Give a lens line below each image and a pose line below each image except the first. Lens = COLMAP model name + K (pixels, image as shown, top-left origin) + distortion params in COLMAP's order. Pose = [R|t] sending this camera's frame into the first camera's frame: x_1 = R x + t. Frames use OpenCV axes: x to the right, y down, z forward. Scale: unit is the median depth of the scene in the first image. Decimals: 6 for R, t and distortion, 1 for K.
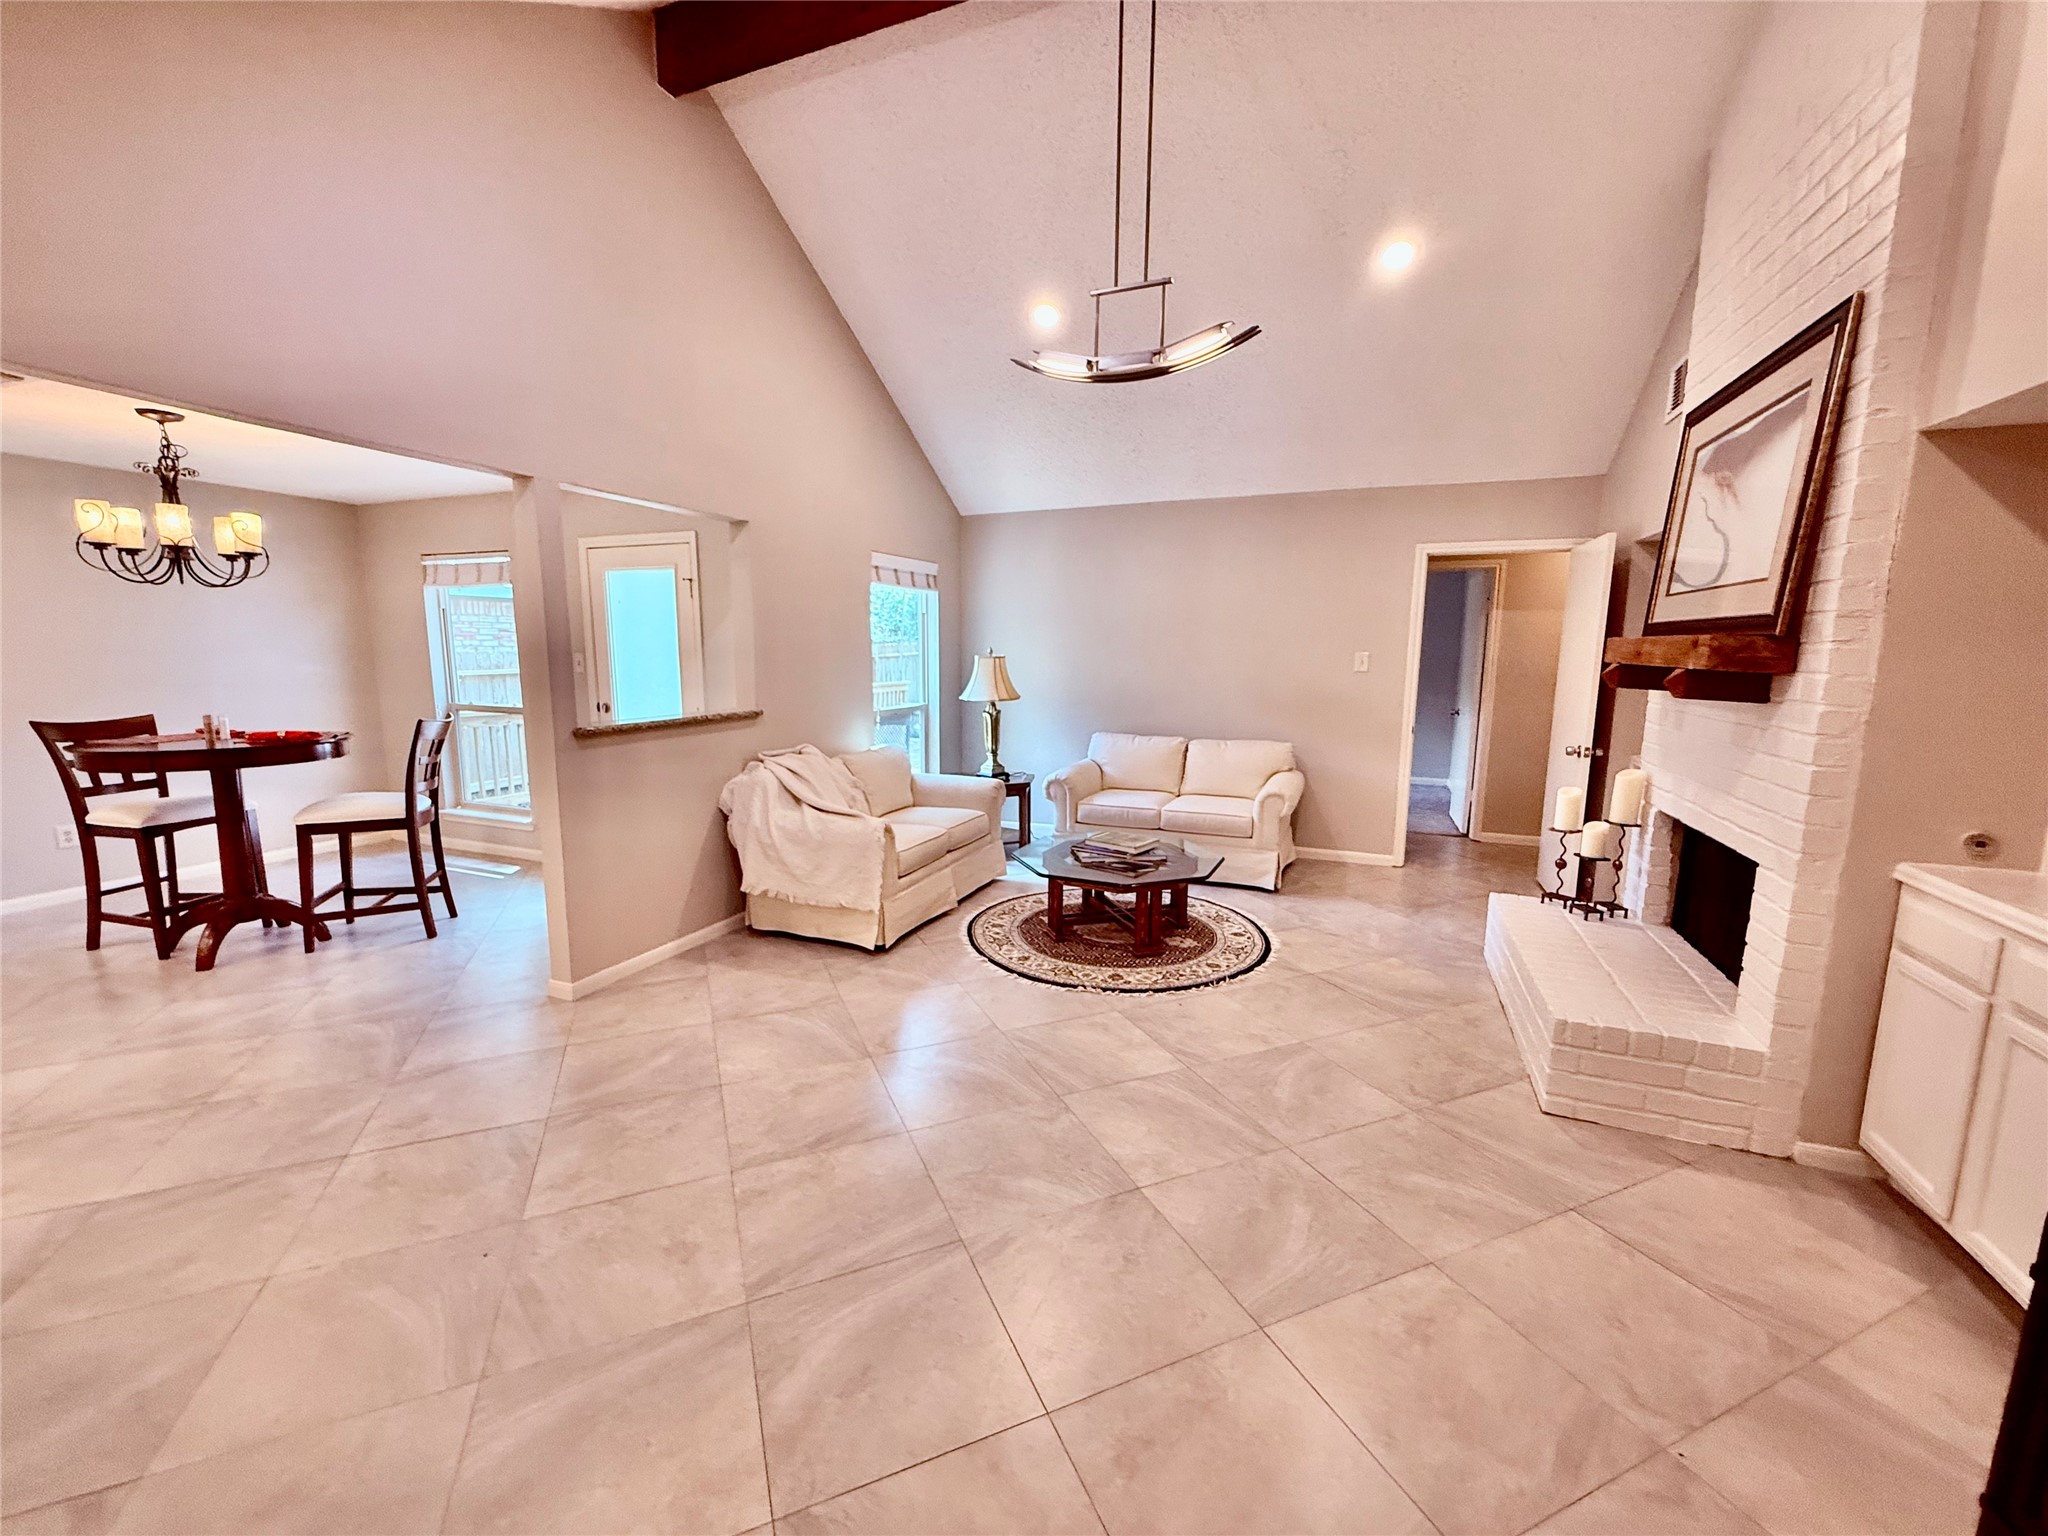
lens RADIAL K [[814.9, 0, 1024.0], [0, 814.9, 768.0], [0, 0, 1]] dist [-0.001449, -0.000228]
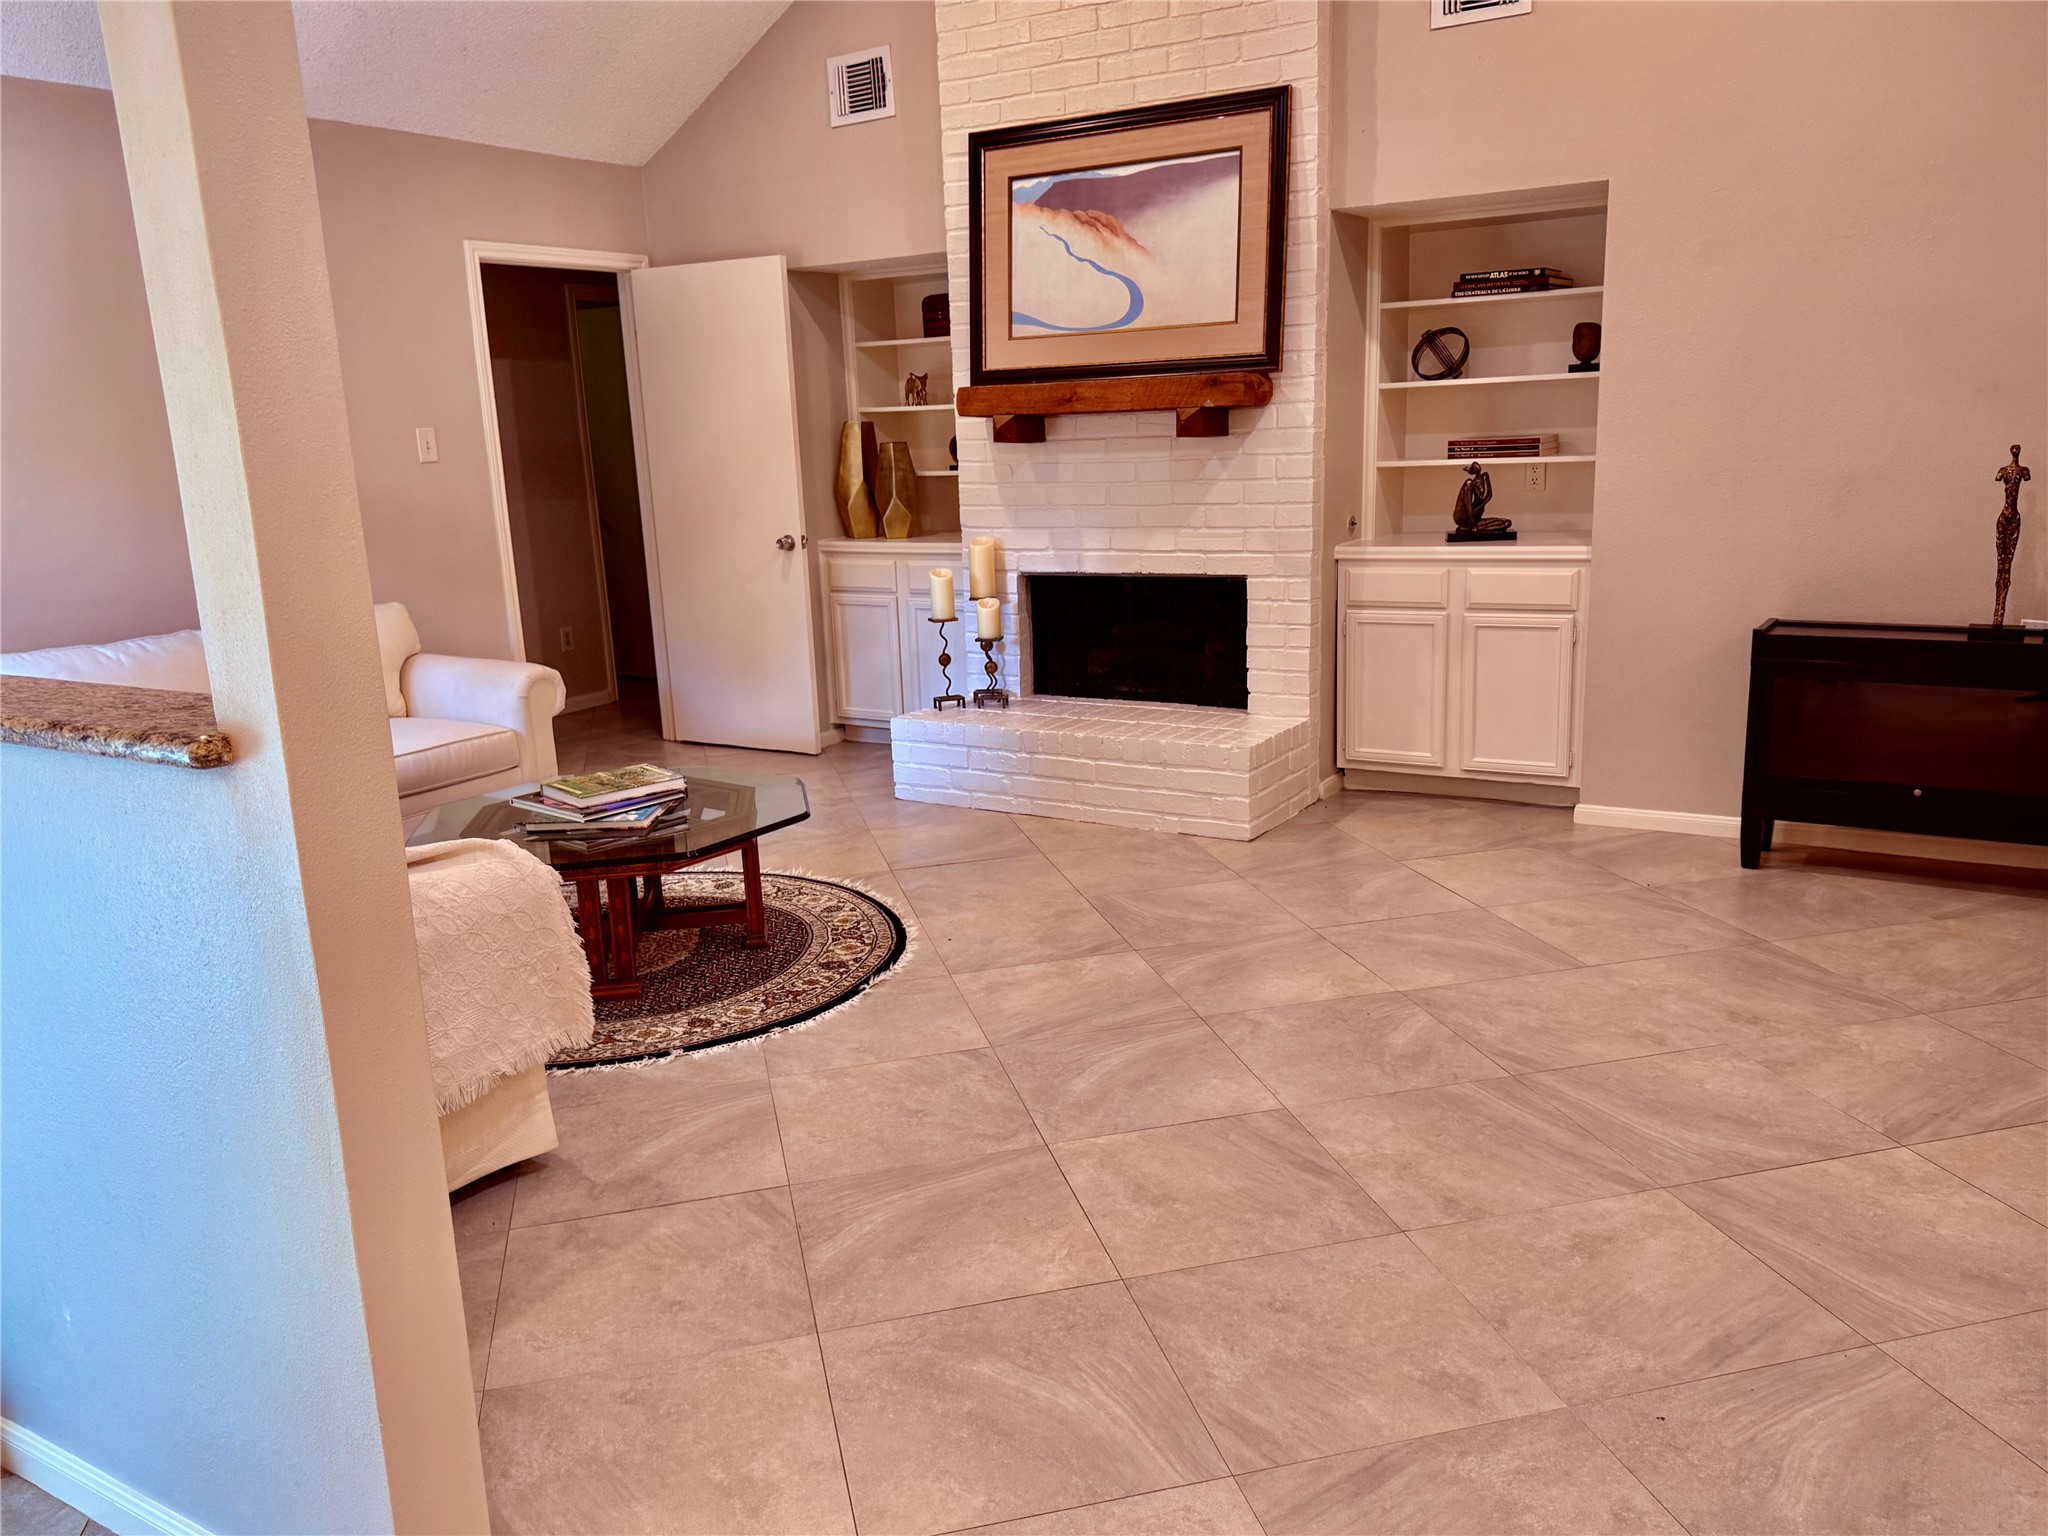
lens RADIAL K [[1540.6, 0, 1024.0], [0, 1540.6, 768.0], [0, 0, 1]] dist [0.105697, -0.140383]
pose [[0.170636, -0.231379, 0.957782, -1.037159], [0.186869, 0.961997, 0.199105, -0.091284], [-0.967452, 0.145005, 0.207389, 0.697762]]
